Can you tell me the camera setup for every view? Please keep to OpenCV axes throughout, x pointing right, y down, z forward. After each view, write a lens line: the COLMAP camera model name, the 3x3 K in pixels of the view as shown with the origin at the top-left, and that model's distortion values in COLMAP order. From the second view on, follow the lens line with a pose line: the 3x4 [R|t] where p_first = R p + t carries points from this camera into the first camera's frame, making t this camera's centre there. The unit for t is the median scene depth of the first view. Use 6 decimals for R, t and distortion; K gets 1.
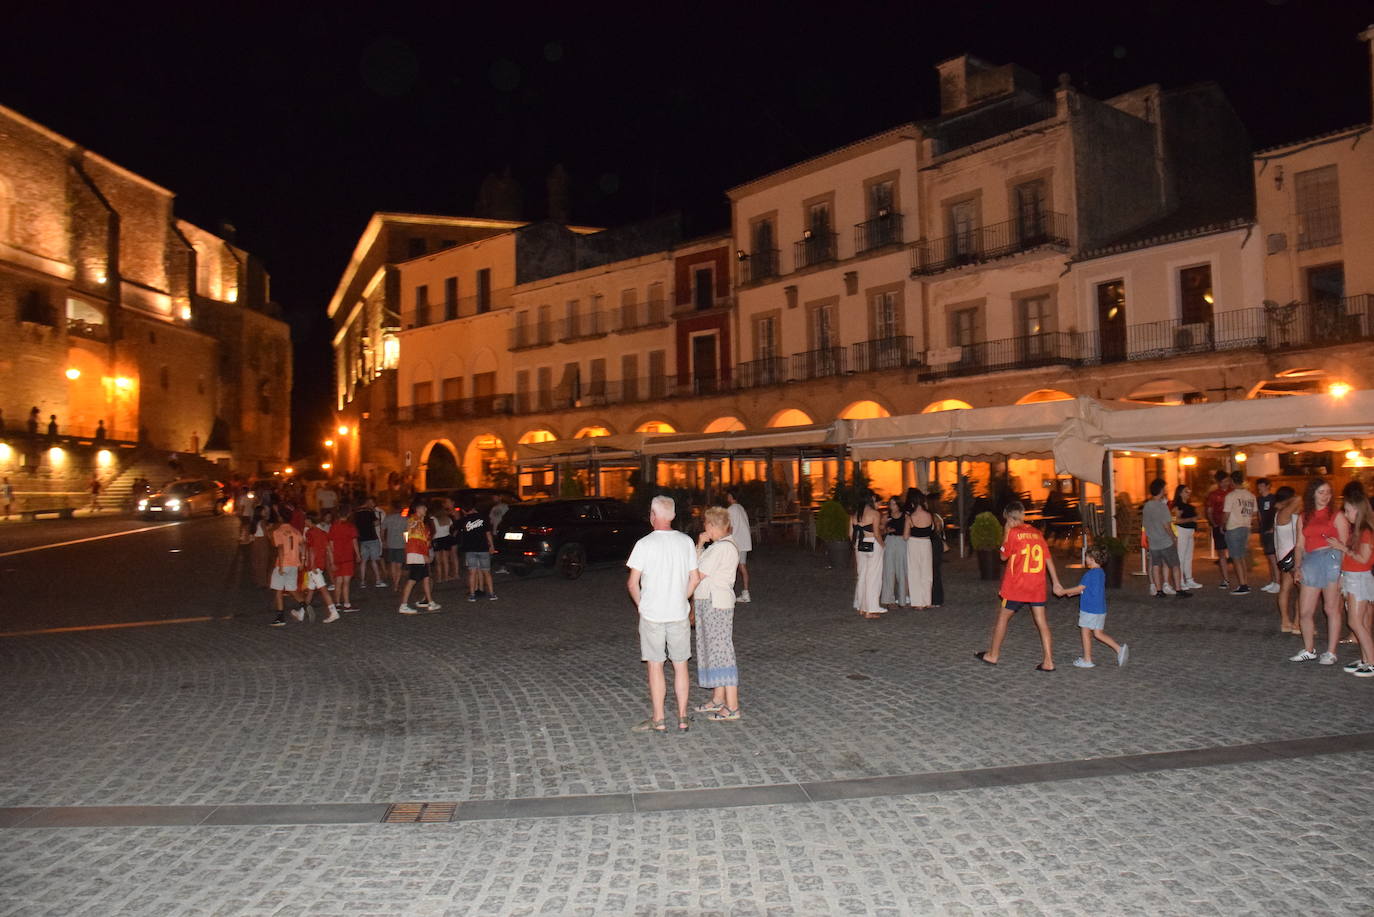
lens RADIAL K [[1090.7, 0, 692.7], [0, 1090.7, 465.2], [0, 0, 1]] dist [-0.163690, 0.132796]
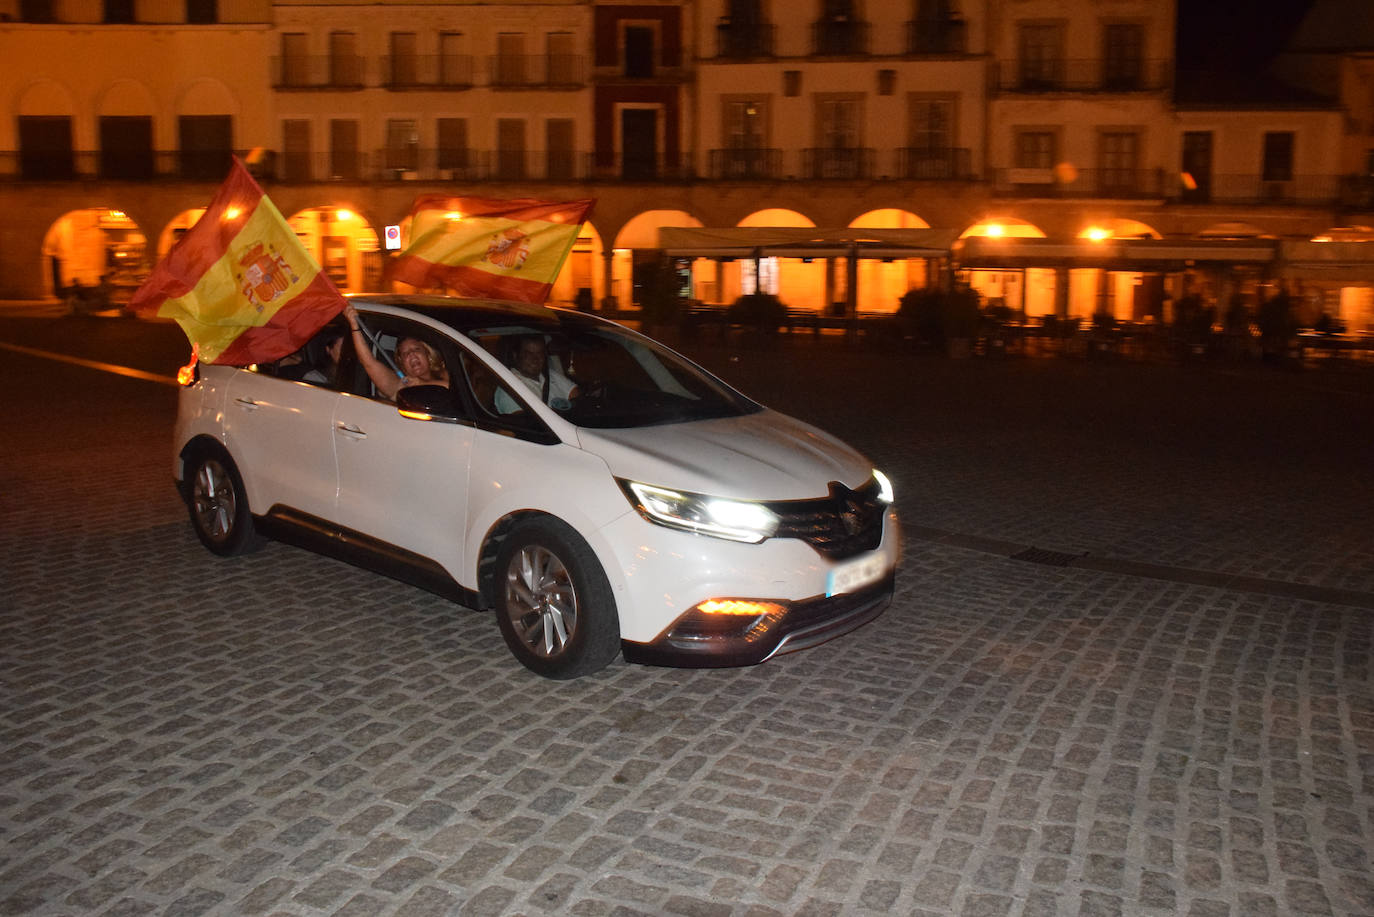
lens RADIAL K [[1090.7, 0, 692.7], [0, 1090.7, 465.2], [0, 0, 1]] dist [-0.163690, 0.132796]
pose [[0.684493, -0.070400, 0.725612, -0.705148], [-0.035298, 0.990959, 0.129441, 0.051040], [-0.728164, -0.114214, 0.675819, 0.483070]]
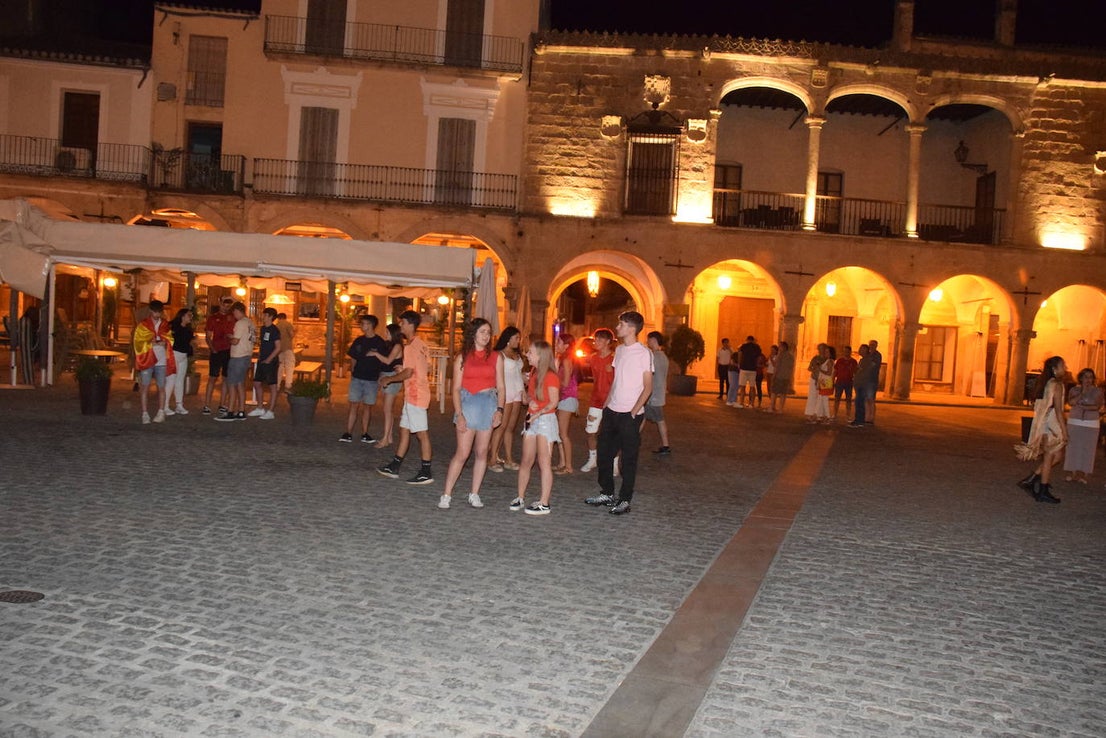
lens RADIAL K [[877.9, 0, 557.6], [0, 877.9, 374.4], [0, 0, 1]] dist [-0.163690, 0.132796]
pose [[0.447017, 0.011320, 0.894454, -0.032793], [-0.097361, 0.994595, 0.036071, 0.007398], [-0.889211, -0.103209, 0.445703, 0.150884]]
